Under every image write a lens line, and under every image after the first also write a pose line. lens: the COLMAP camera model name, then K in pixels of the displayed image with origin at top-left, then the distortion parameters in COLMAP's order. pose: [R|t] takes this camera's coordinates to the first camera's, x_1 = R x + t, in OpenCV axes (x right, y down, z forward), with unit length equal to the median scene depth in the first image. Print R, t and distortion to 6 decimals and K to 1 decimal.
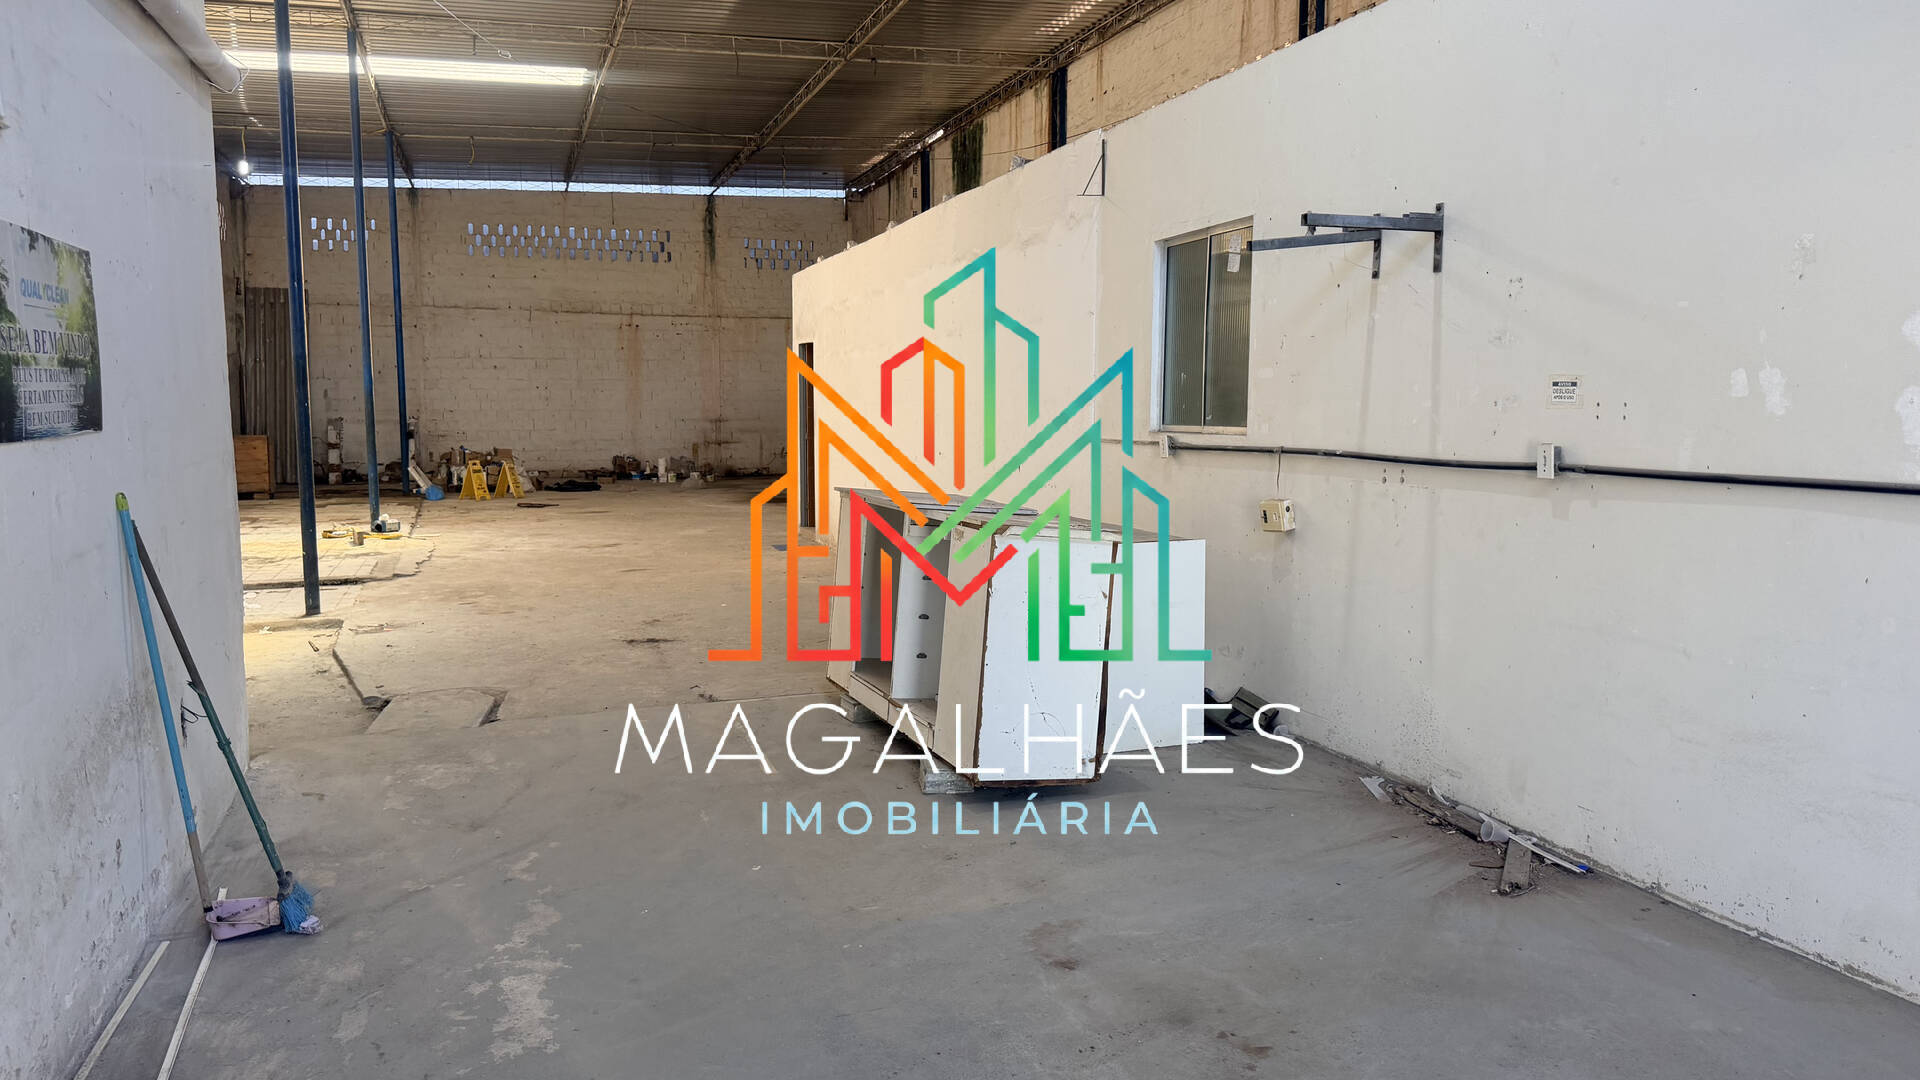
lens RADIAL K [[1354.0, 0, 960.0], [0, 1354.0, 540.0], [0, 0, 1]] dist [0.074099, -0.120814]
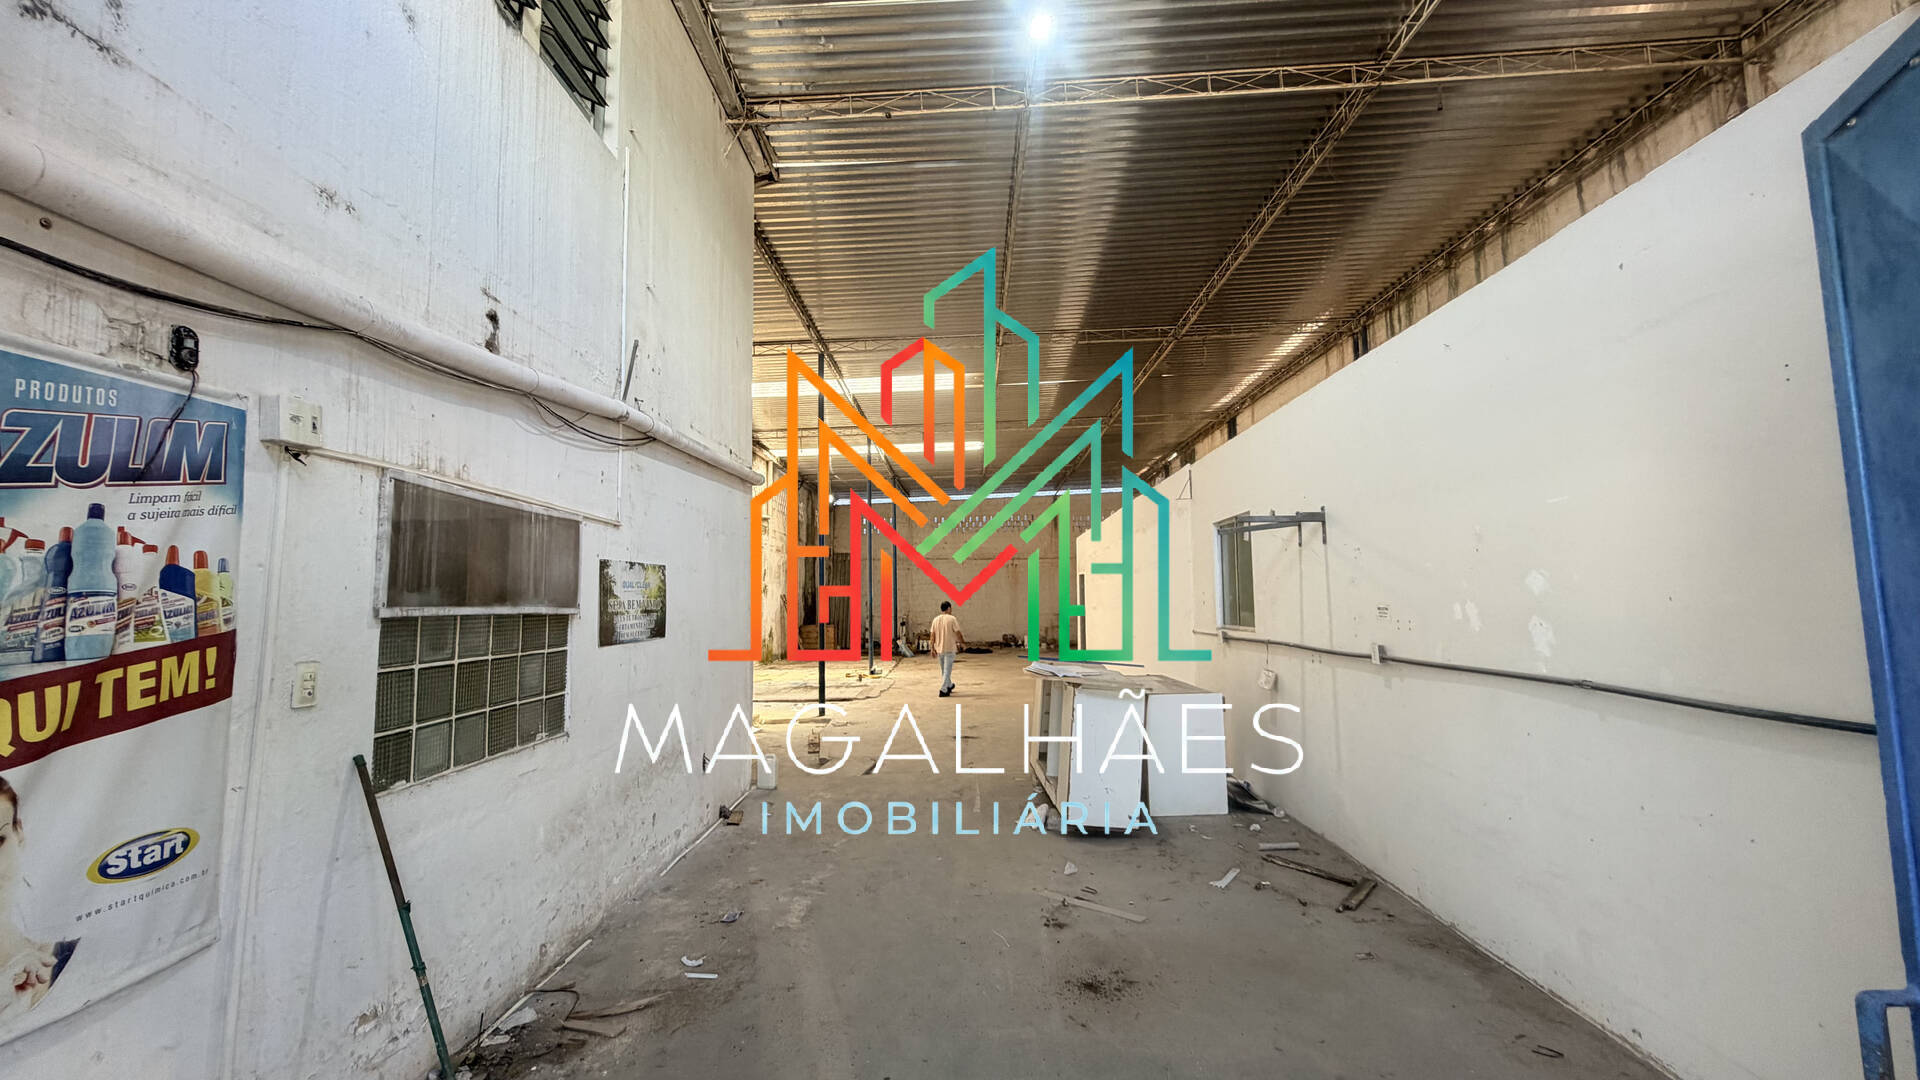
lens RADIAL K [[769.4, 0, 960.0], [0, 769.4, 540.0], [0, 0, 1]] dist [-0.001411, -0.000097]
pose [[0.938207, -0.039876, -0.343769, 0.233455], [-0.021919, 0.984498, -0.174020, -0.016064], [0.345380, 0.170802, 0.922789, -0.078422]]
